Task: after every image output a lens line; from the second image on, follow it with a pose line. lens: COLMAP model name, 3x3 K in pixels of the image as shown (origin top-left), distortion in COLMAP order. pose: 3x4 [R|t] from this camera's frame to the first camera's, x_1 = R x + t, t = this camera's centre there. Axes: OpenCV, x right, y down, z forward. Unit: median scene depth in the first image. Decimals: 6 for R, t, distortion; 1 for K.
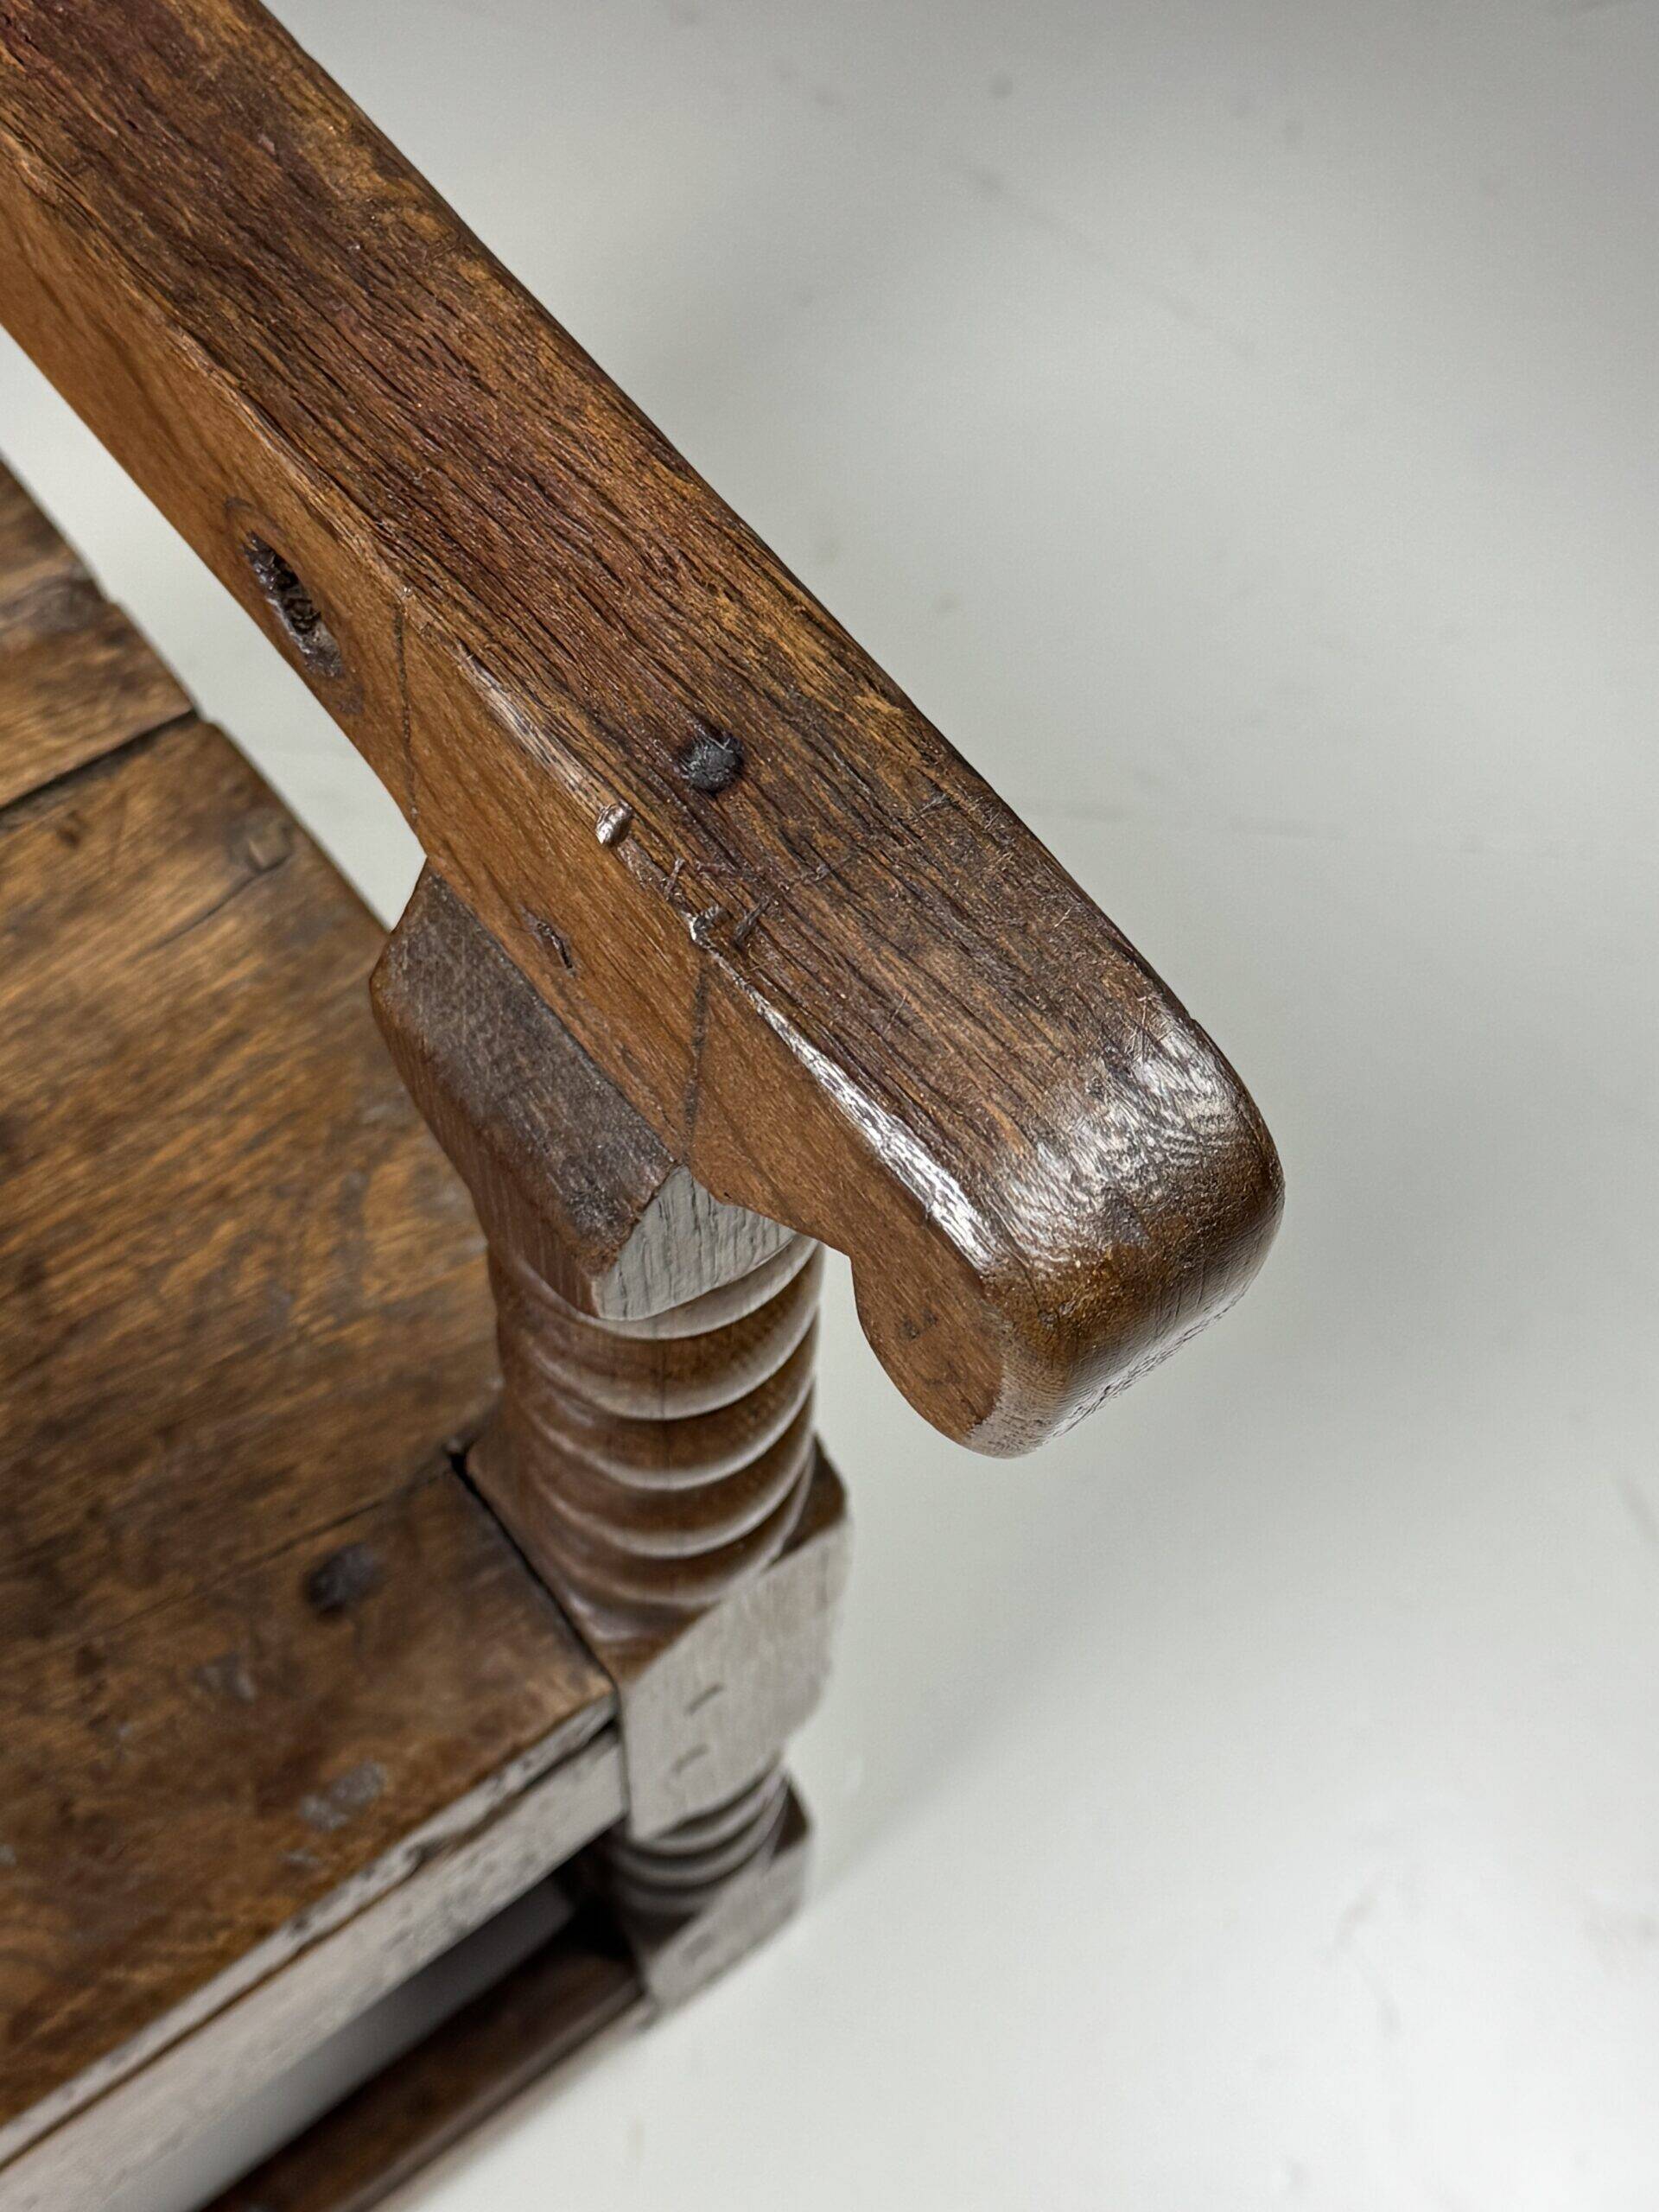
lens RADIAL K [[3073.5, 0, 857.4], [0, 3073.5, 1121.6], [0, 0, 1]] dist [0.154150, -0.231599]
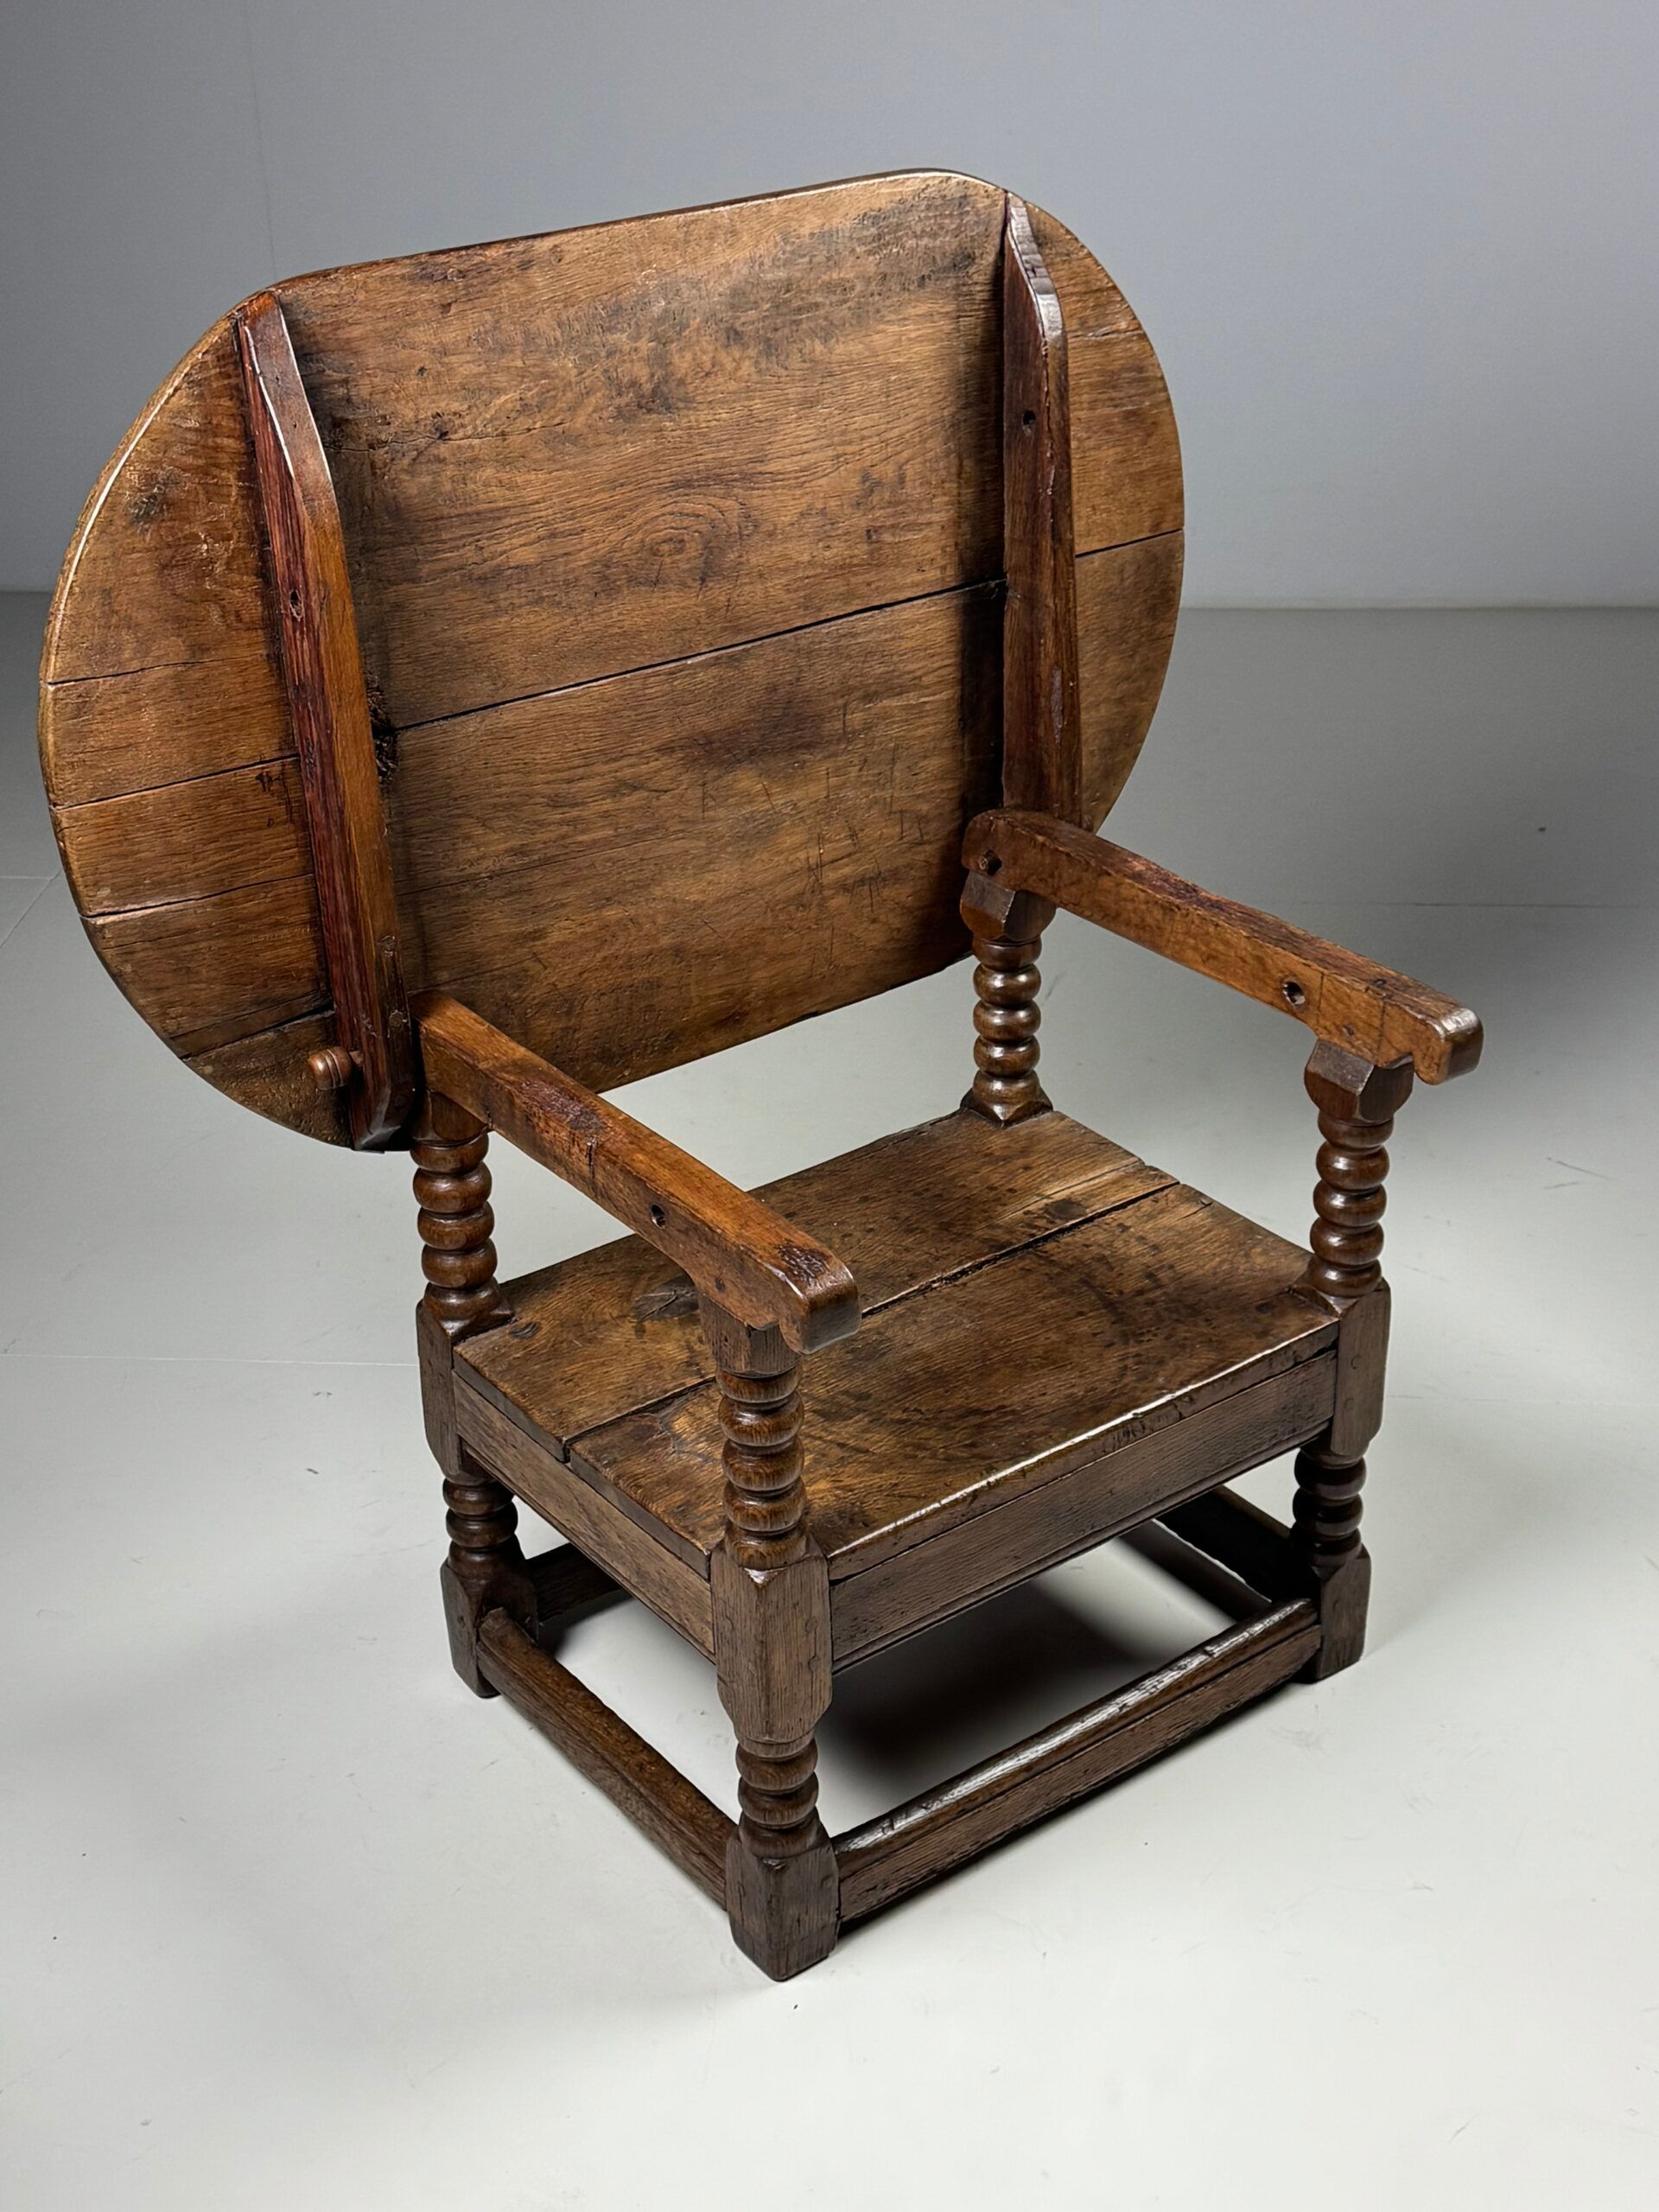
lens RADIAL K [[2996.0, 0, 856.8], [0, 2996.0, 1125.1], [0, 0, 1]] dist [0.154341, -0.081650]
pose [[0.998301, -0.049878, -0.030116, -0.547226], [0.023817, 0.821056, -0.570351, 2.088061], [0.053175, 0.568664, 0.820849, -2.273139]]
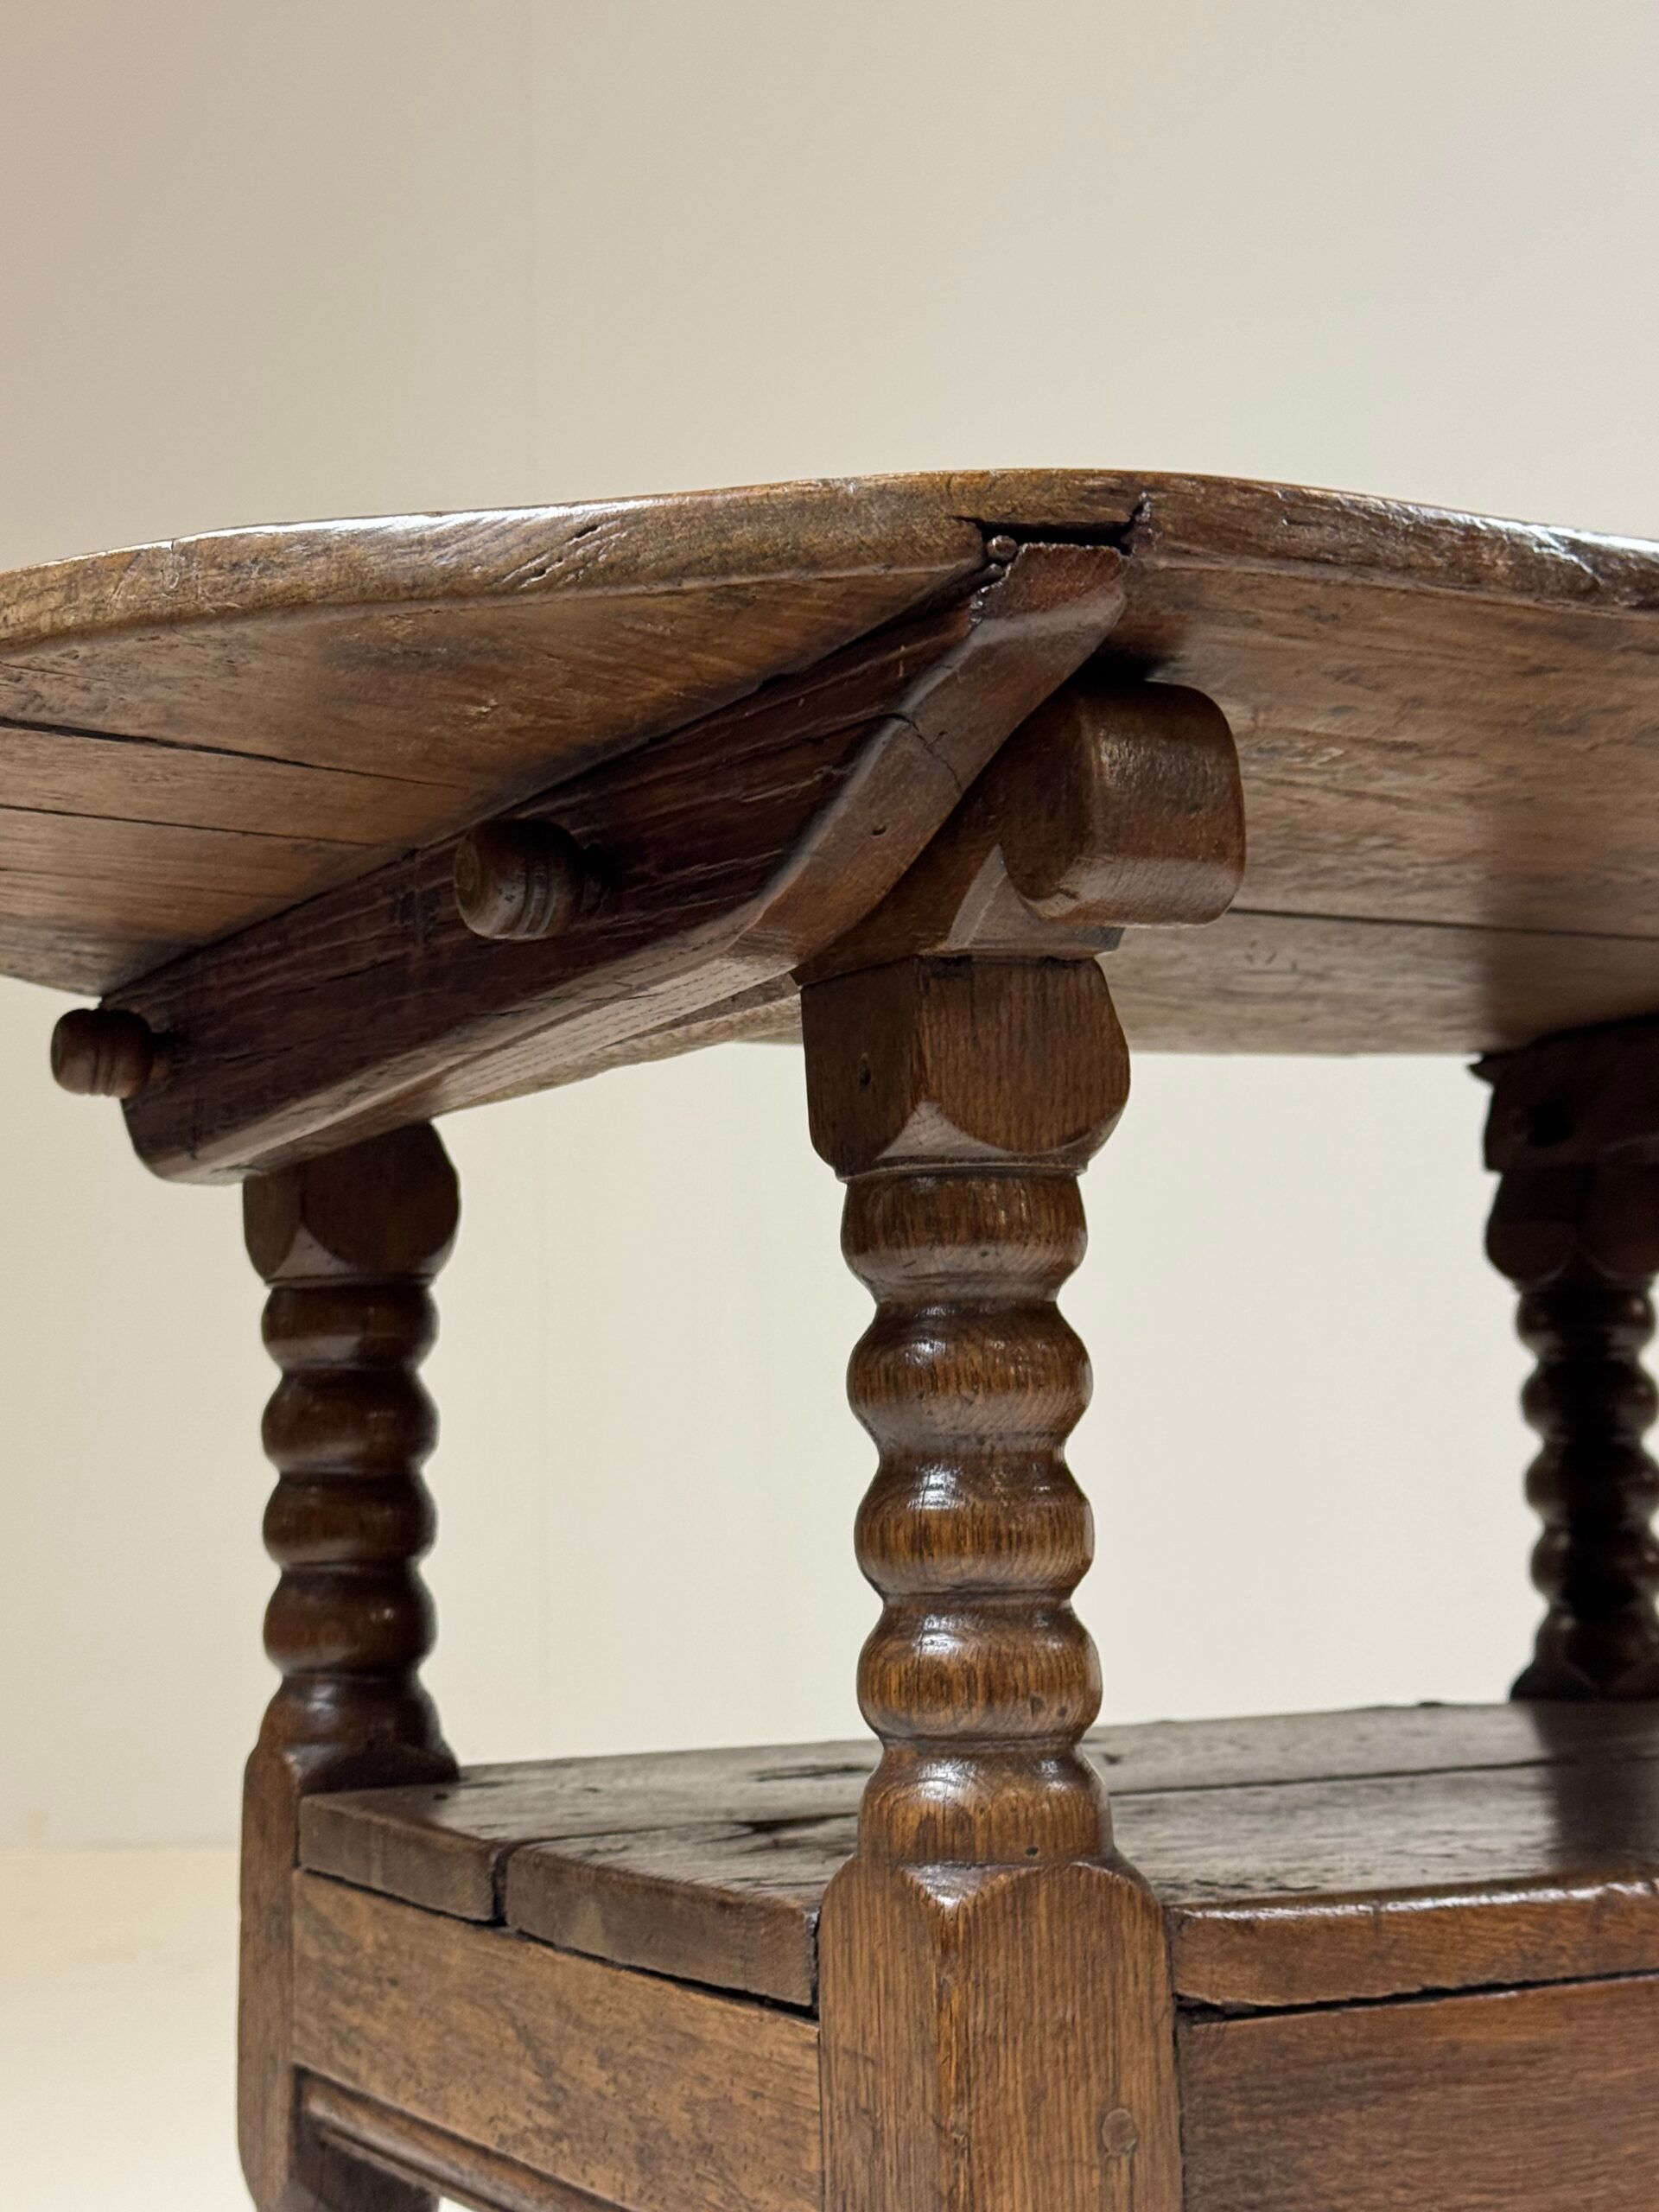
lens RADIAL K [[3244.2, 0, 829.5], [0, 3244.2, 1106.0], [0, 0, 1]] dist [0.150569, -0.113507]
pose [[0.987251, -0.077378, -0.139097, -0.635786], [-0.103064, 0.355197, -0.929092, 1.606413], [0.121298, 0.931583, 0.342694, 0.018009]]
